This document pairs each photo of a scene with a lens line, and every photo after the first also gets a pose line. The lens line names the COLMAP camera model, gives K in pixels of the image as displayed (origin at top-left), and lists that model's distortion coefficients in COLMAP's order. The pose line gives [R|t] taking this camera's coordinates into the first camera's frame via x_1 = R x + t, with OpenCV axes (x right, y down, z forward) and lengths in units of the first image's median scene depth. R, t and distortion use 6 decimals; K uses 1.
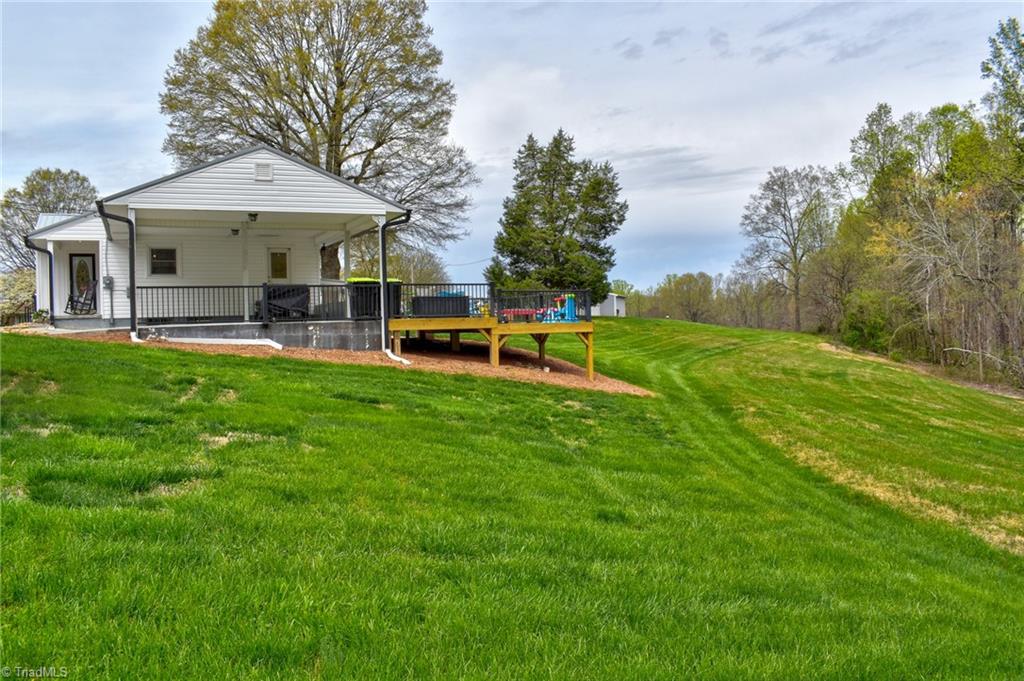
lens RADIAL K [[793.2, 0, 511.8], [0, 793.2, 342.5], [0, 0, 1]] dist [-0.097600, 0.002271]
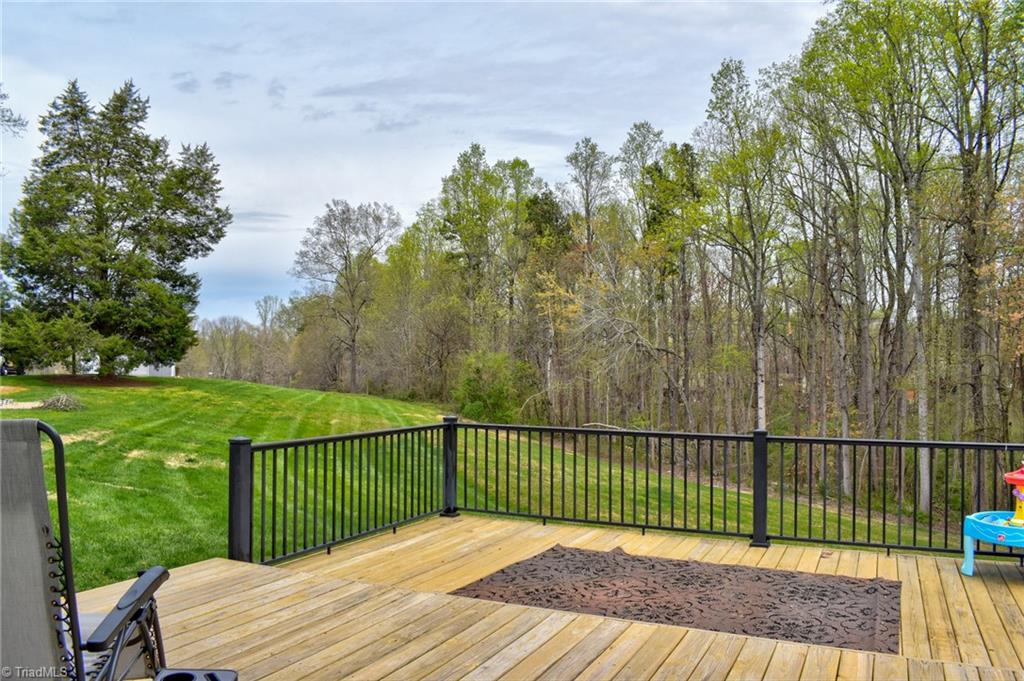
lens RADIAL K [[793.2, 0, 512.0], [0, 793.2, 333.6], [0, 0, 1]] dist [-0.097600, 0.002271]
pose [[0.780163, 0.051001, 0.623494, -0.069795], [-0.009466, 0.997520, -0.069751, -0.030322], [-0.625505, 0.048515, 0.778710, 0.337472]]
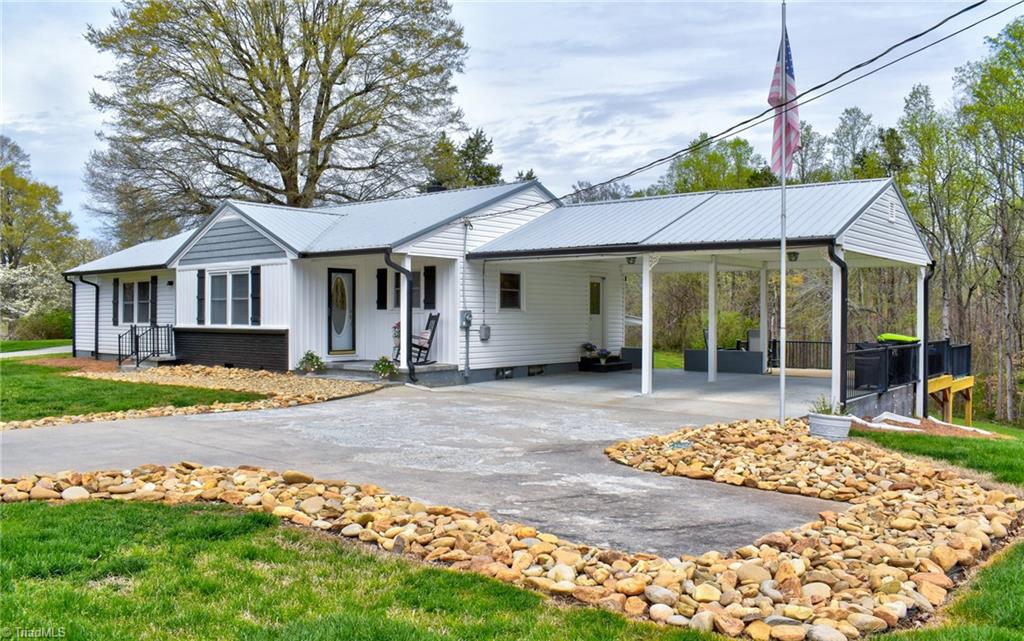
lens RADIAL K [[829.2, 0, 515.9], [0, 829.2, 320.4], [0, 0, 1]] dist [-0.091908, 0.007509]
pose [[0.905376, 0.025618, 0.423836, -0.300976], [-0.015035, 0.999487, -0.028294, -0.020950], [-0.424344, 0.019244, 0.905297, 0.110775]]
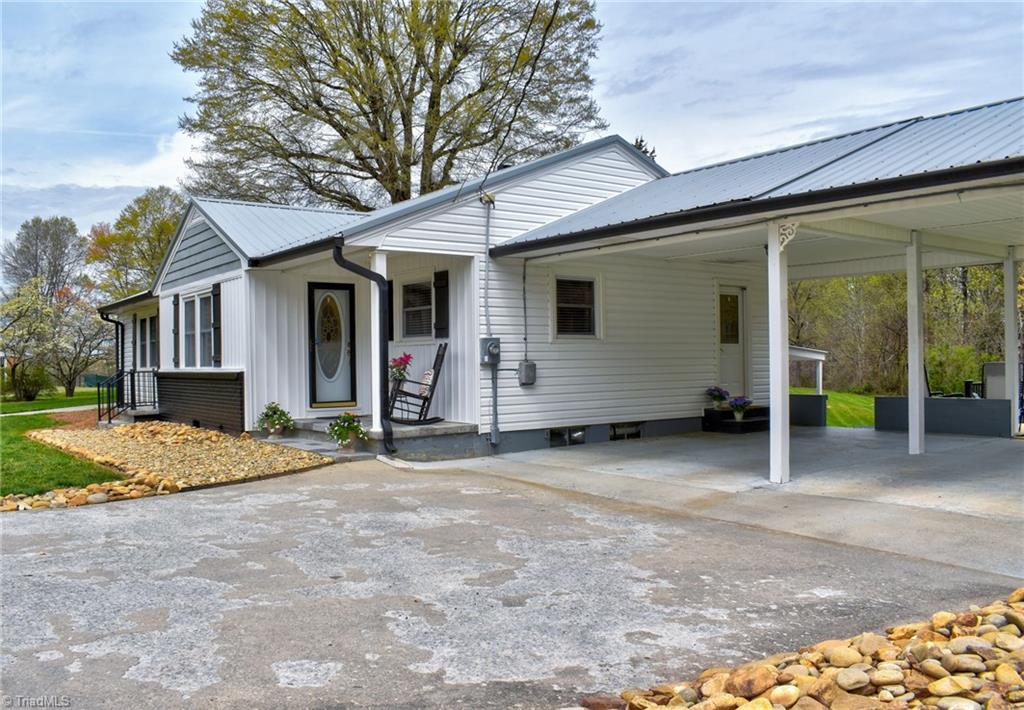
lens RADIAL K [[851.0, 0, 479.8], [0, 851.0, 357.2], [0, 0, 1]] dist [-0.091079, 0.002626]
pose [[0.987051, 0.012159, 0.159948, -0.227786], [-0.006855, 0.999409, -0.033670, -0.021808], [-0.160263, 0.032138, 0.986551, 0.194604]]
